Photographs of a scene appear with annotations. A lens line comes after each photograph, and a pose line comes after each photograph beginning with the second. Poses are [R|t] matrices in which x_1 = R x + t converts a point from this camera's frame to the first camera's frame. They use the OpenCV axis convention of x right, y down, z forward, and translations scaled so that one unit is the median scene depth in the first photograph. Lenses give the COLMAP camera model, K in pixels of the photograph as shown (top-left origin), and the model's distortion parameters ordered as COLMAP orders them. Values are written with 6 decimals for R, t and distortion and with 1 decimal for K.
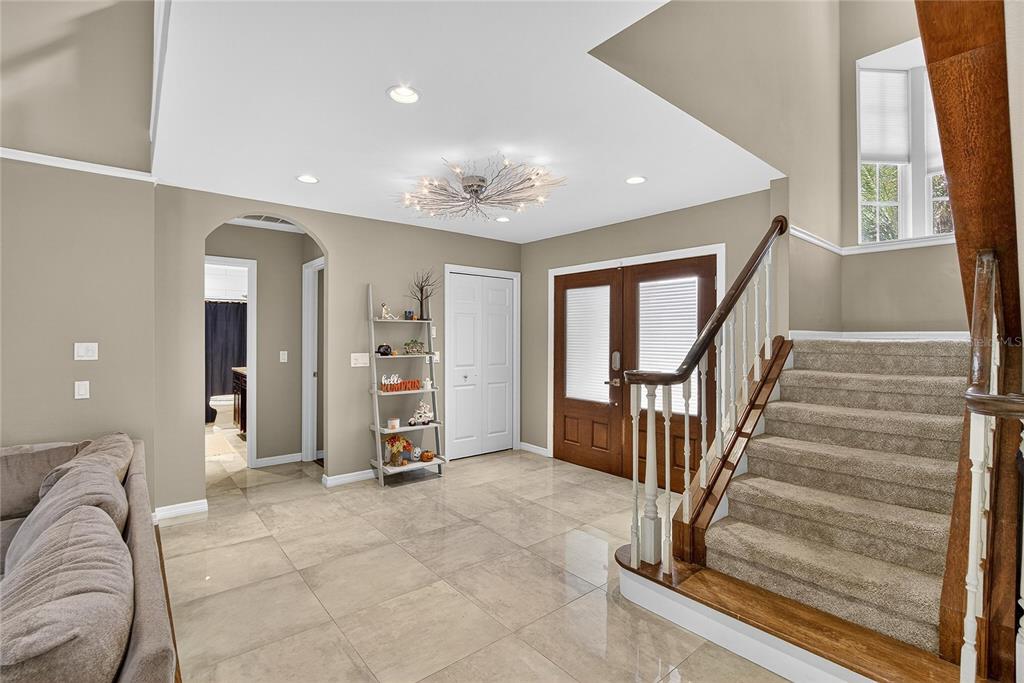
lens RADIAL K [[453.2, 0, 513.6], [0, 453.2, 334.1], [0, 0, 1]] dist [-0.036710, 0.006540]
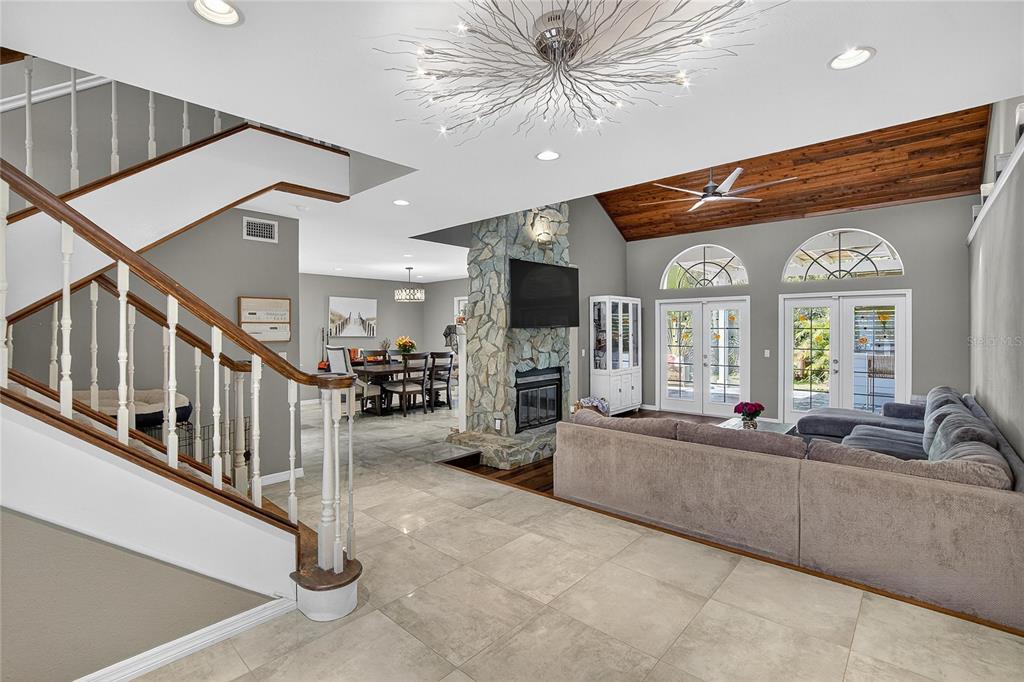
lens RADIAL K [[453.2, 0, 502.9], [0, 453.2, 328.4], [0, 0, 1]] dist [-0.036710, 0.006540]
pose [[-0.991596, 0.002010, -0.129361, 0.054729], [0.002563, 0.999988, -0.004103, -0.018094], [0.129351, -0.004400, -0.991589, 2.228615]]
